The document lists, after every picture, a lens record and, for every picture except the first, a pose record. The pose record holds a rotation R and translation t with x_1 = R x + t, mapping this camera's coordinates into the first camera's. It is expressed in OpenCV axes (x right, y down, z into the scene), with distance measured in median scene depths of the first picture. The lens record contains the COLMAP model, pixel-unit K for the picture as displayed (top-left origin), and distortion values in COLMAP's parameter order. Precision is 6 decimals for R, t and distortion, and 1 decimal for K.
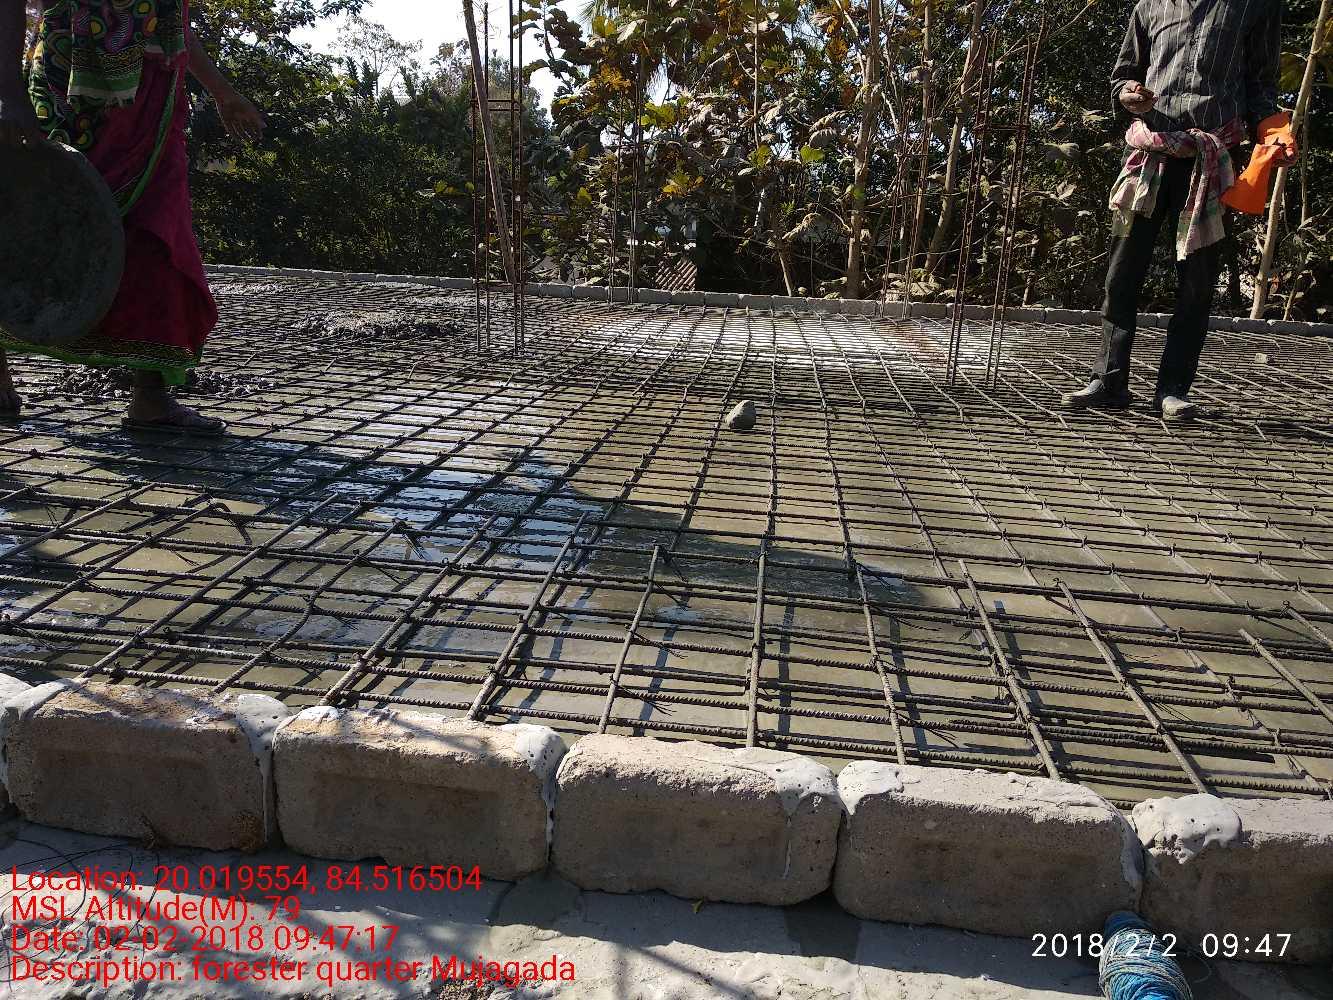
lens RADIAL K [[1029.1, 0, 663.7], [0, 1029.1, 496.1], [0, 0, 1]] dist [0.038377, -0.059818]
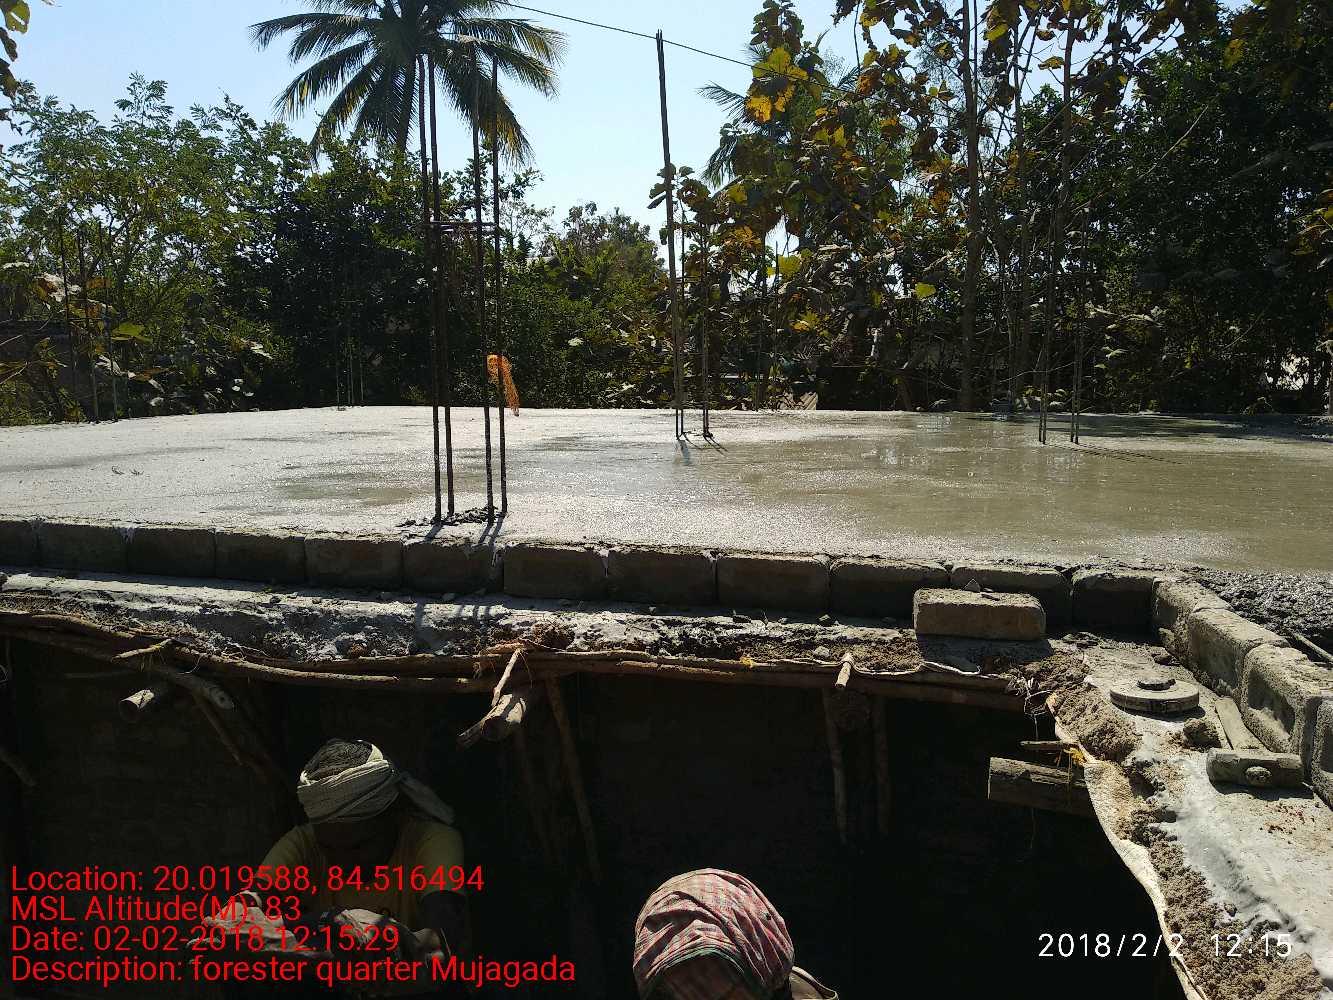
lens RADIAL K [[1029.1, 0, 659.1], [0, 1029.1, 492.5], [0, 0, 1]] dist [0.038377, -0.059818]
pose [[0.992704, -0.028436, -0.117178, -0.010185], [0.012780, 0.991134, -0.132251, 0.019209], [0.119899, 0.129789, 0.984266, -0.071017]]
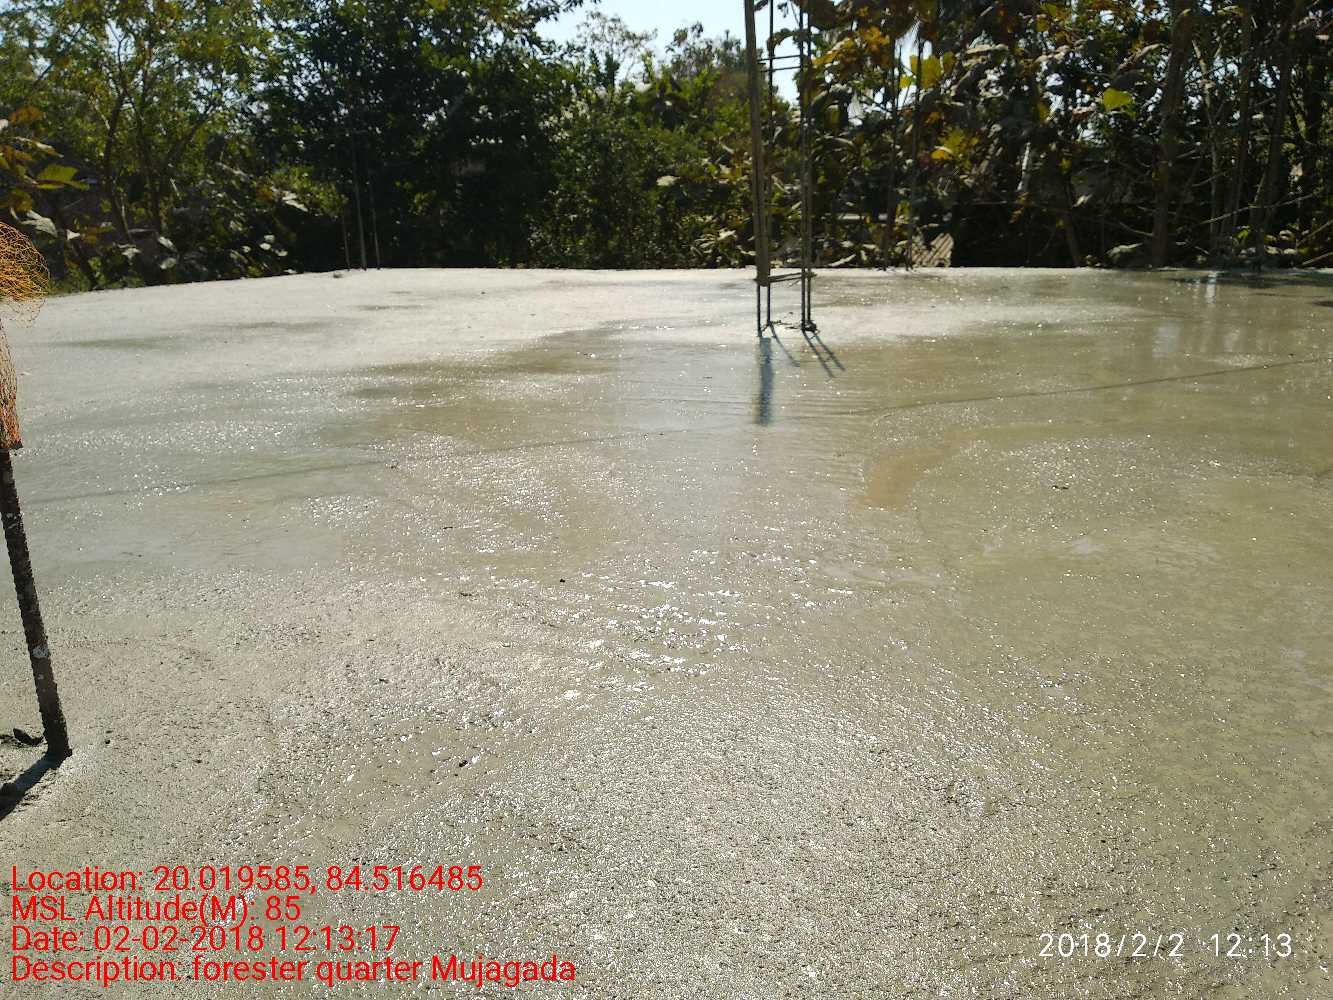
lens RADIAL K [[1029.1, 0, 663.2], [0, 1029.1, 504.1], [0, 0, 1]] dist [0.038377, -0.059818]
pose [[0.974897, -0.001598, -0.222652, -0.014949], [0.007072, 0.999692, 0.023793, -0.009027], [0.222546, -0.024771, 0.974608, 0.033734]]
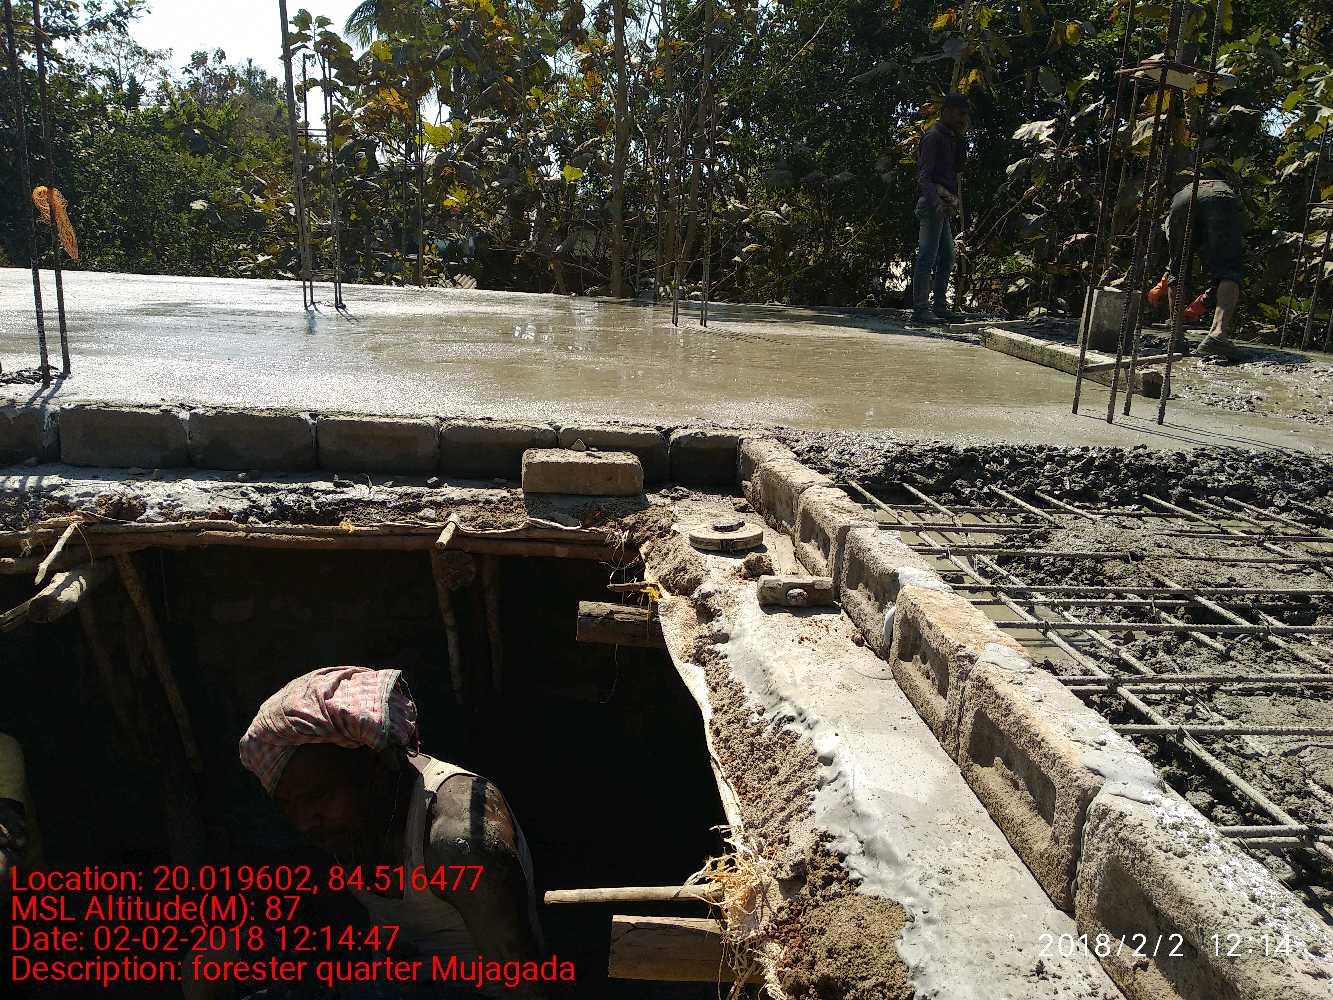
lens RADIAL K [[1029.1, 0, 663.8], [0, 1029.1, 495.5], [0, 0, 1]] dist [0.038377, -0.059818]
pose [[0.978049, -0.043648, 0.203751, -0.004142], [0.047209, 0.998805, -0.012644, 0.022294], [-0.202956, 0.021985, 0.978941, -0.069222]]
